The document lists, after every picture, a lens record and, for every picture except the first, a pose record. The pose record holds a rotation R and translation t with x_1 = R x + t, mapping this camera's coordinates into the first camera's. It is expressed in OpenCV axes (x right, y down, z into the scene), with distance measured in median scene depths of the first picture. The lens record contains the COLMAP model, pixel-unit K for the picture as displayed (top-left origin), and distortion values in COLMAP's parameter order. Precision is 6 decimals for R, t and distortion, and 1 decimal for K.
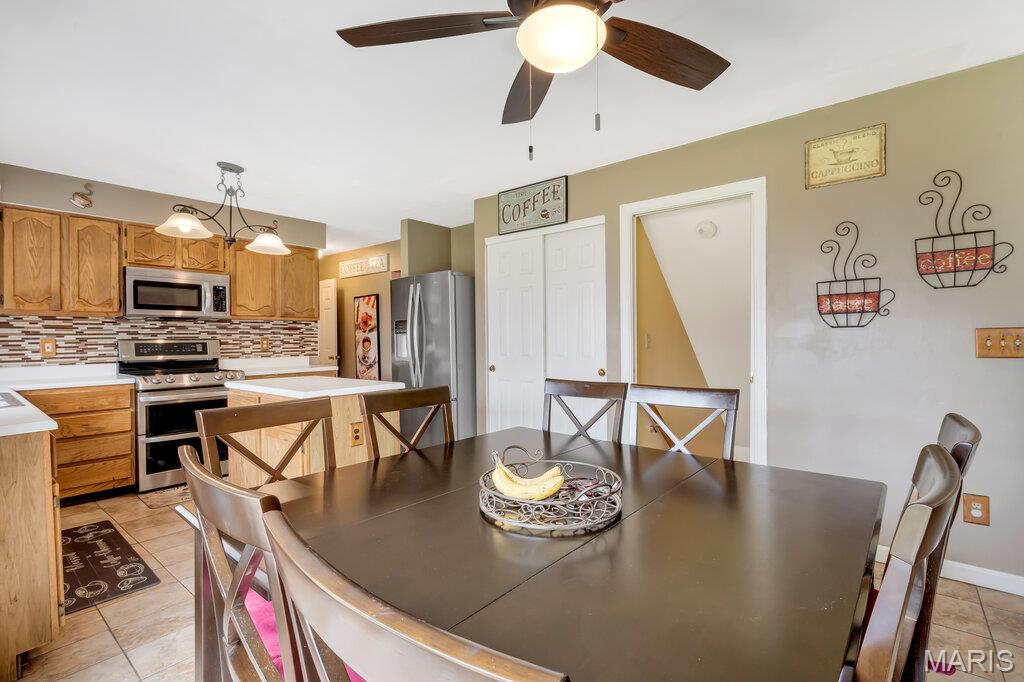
lens RADIAL K [[483.4, 0, 512.0], [0, 483.4, 341.0], [0, 0, 1]] dist [0.000486, 0.000219]
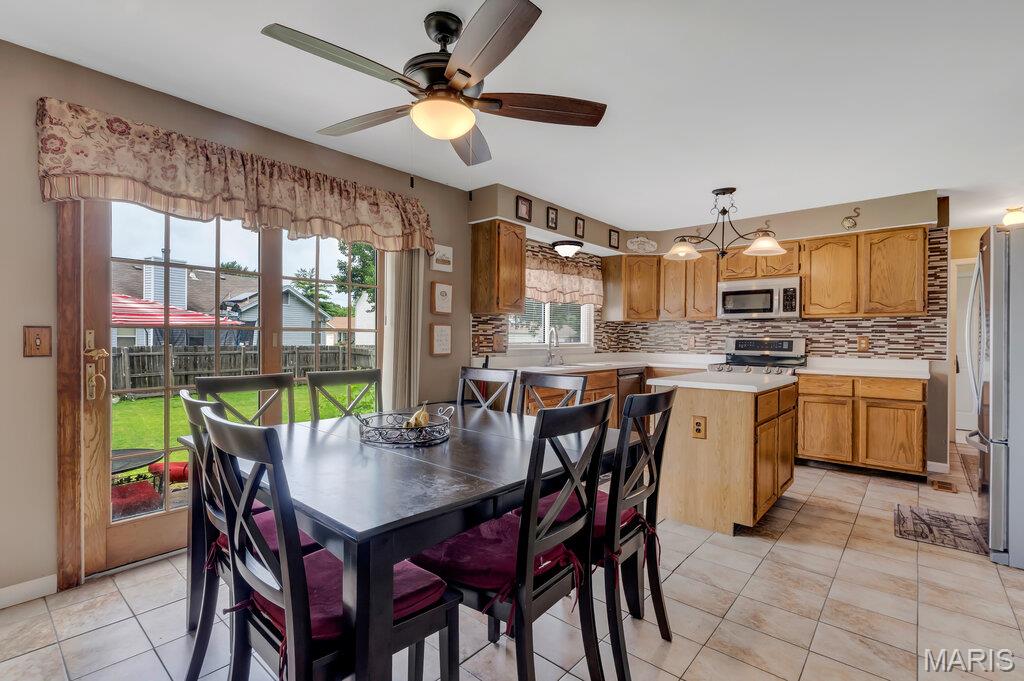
lens RADIAL K [[464.1, 0, 512.0], [0, 464.1, 340.5], [0, 0, 1]] dist [0.000067, 0.000029]
pose [[-0.017053, 0.016757, -0.999714, 0.464236], [-0.011524, 0.999790, 0.016955, -0.008038], [0.999788, 0.011810, -0.016857, 0.425910]]
